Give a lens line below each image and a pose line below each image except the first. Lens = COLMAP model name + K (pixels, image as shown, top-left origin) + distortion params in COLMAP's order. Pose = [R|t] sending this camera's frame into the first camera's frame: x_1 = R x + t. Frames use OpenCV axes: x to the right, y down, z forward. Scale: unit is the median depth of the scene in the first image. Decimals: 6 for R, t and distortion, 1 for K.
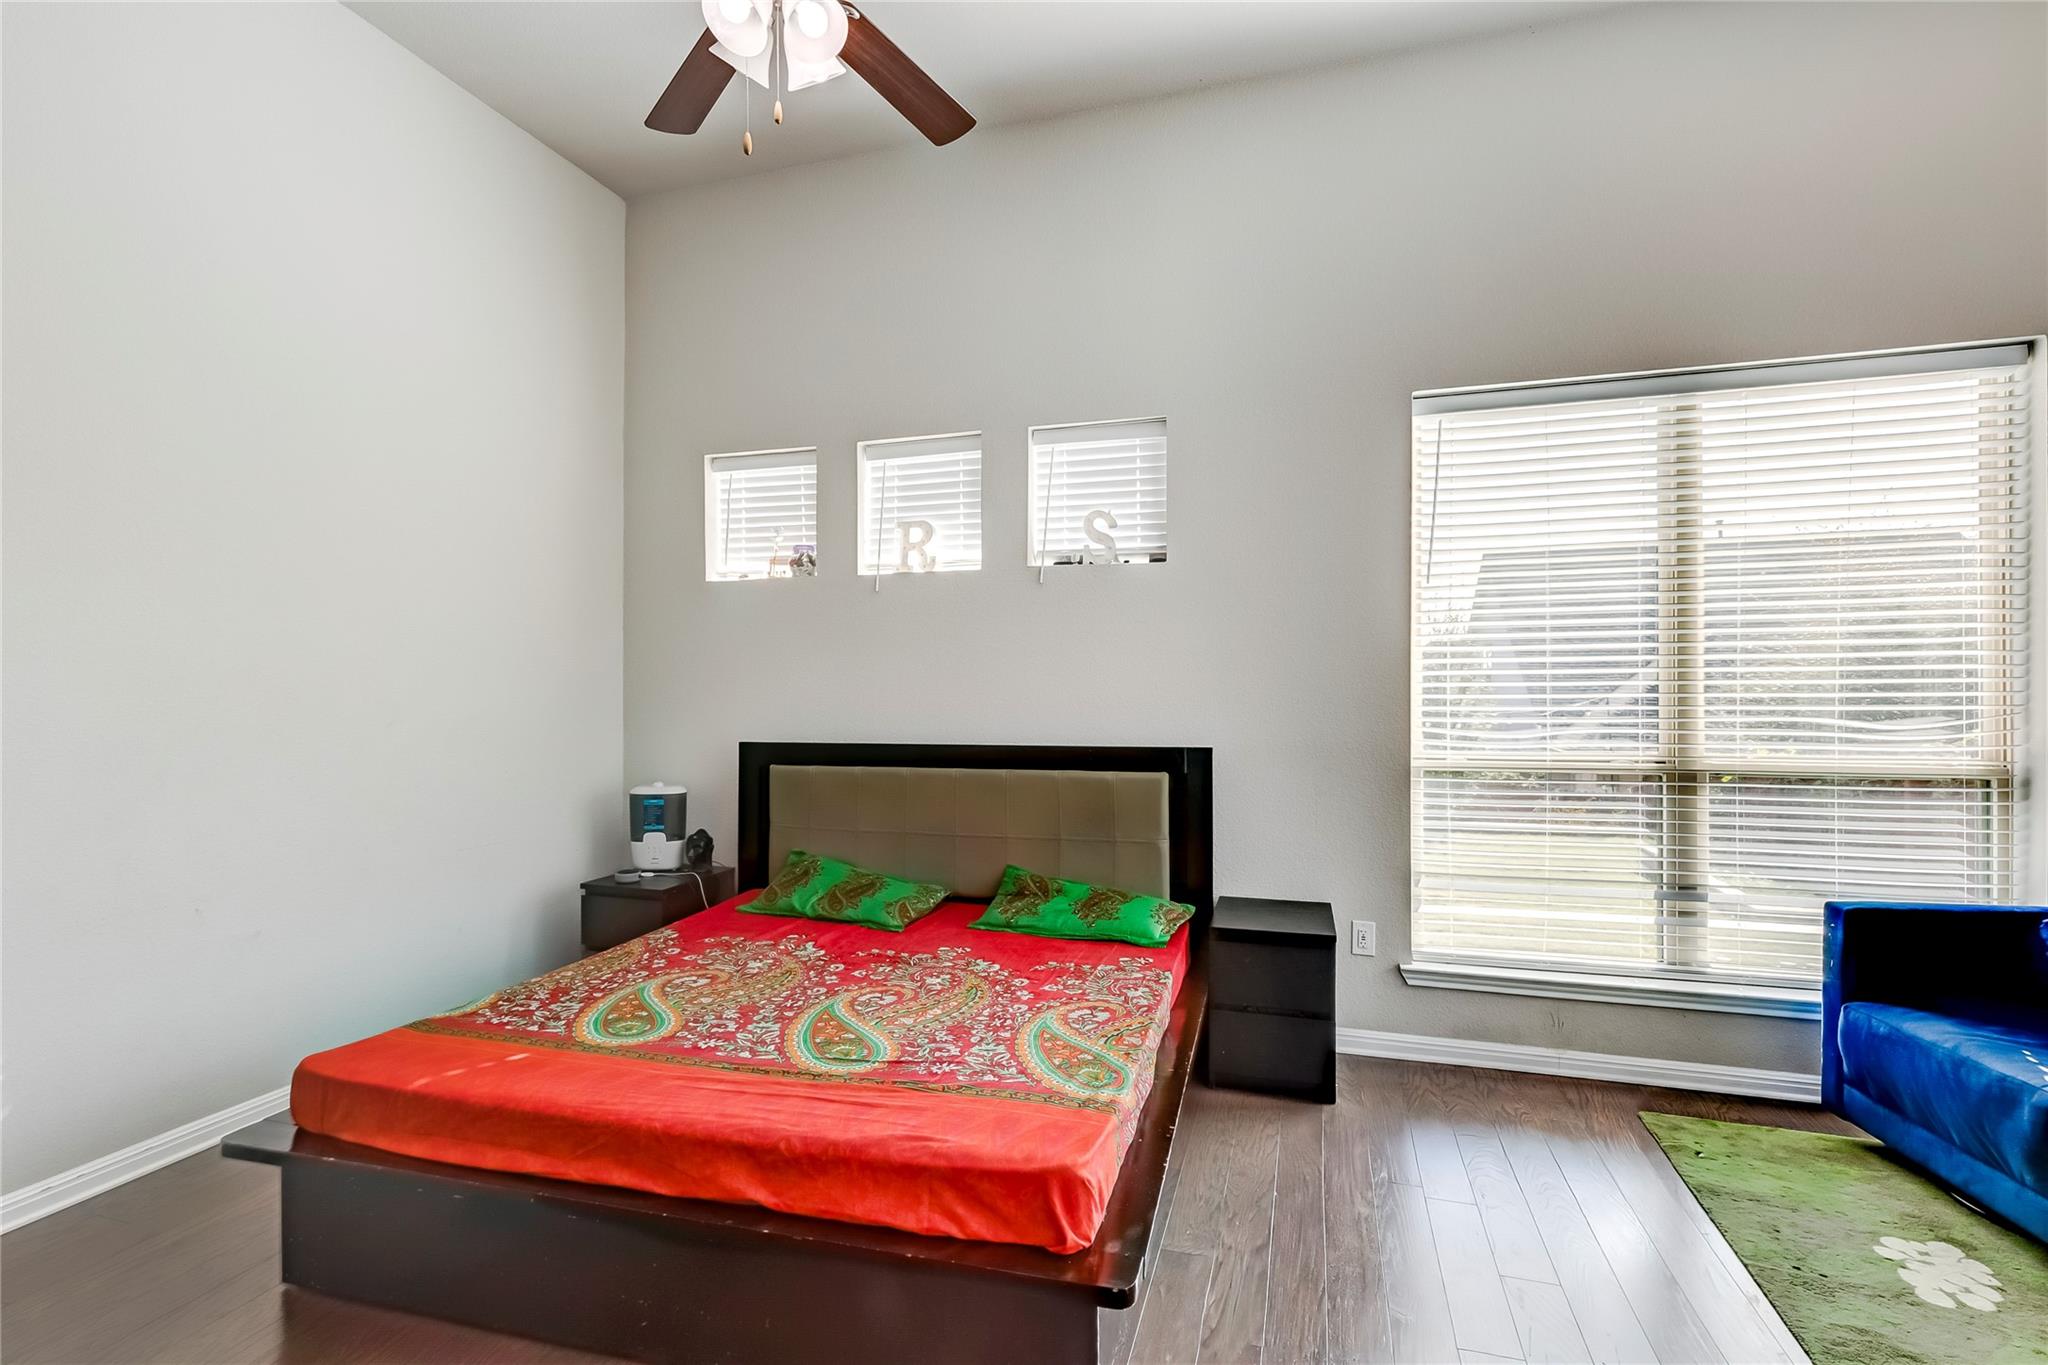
lens RADIAL K [[930.2, 0, 1004.3], [0, 930.2, 682.3], [0, 0, 1]] dist [0.004064, -0.000036]
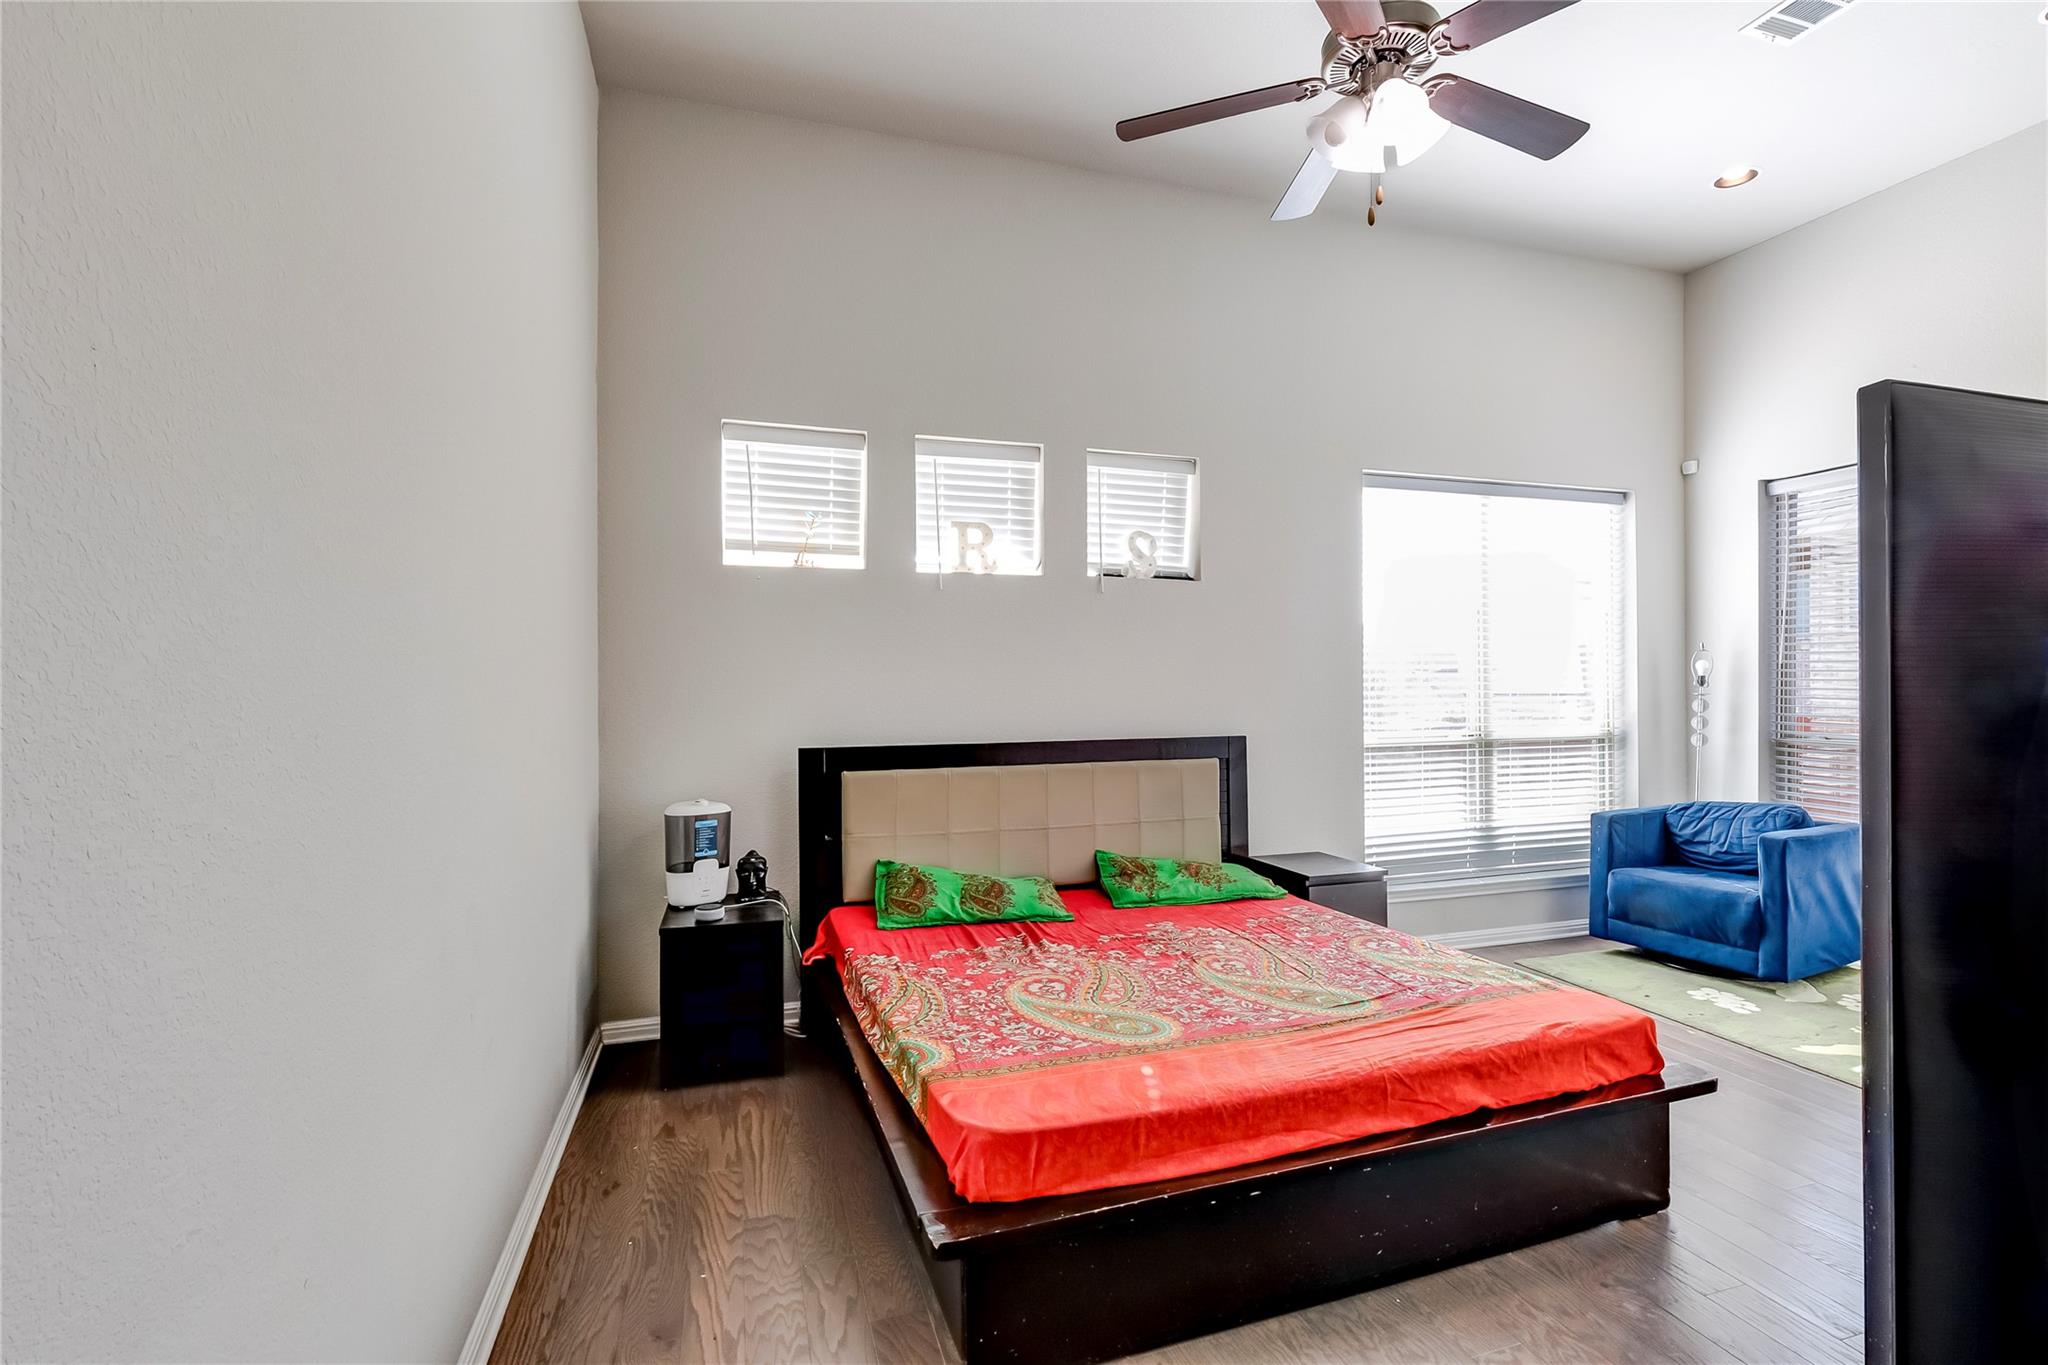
lens RADIAL K [[930.2, 0, 999.5], [0, 930.2, 684.7], [0, 0, 1]] dist [0.004064, -0.000036]
pose [[0.821771, -0.000262, 0.569818, -0.787383], [-0.000700, 0.999999, 0.001468, 0.001118], [-0.569818, -0.001605, 0.821770, 0.188742]]
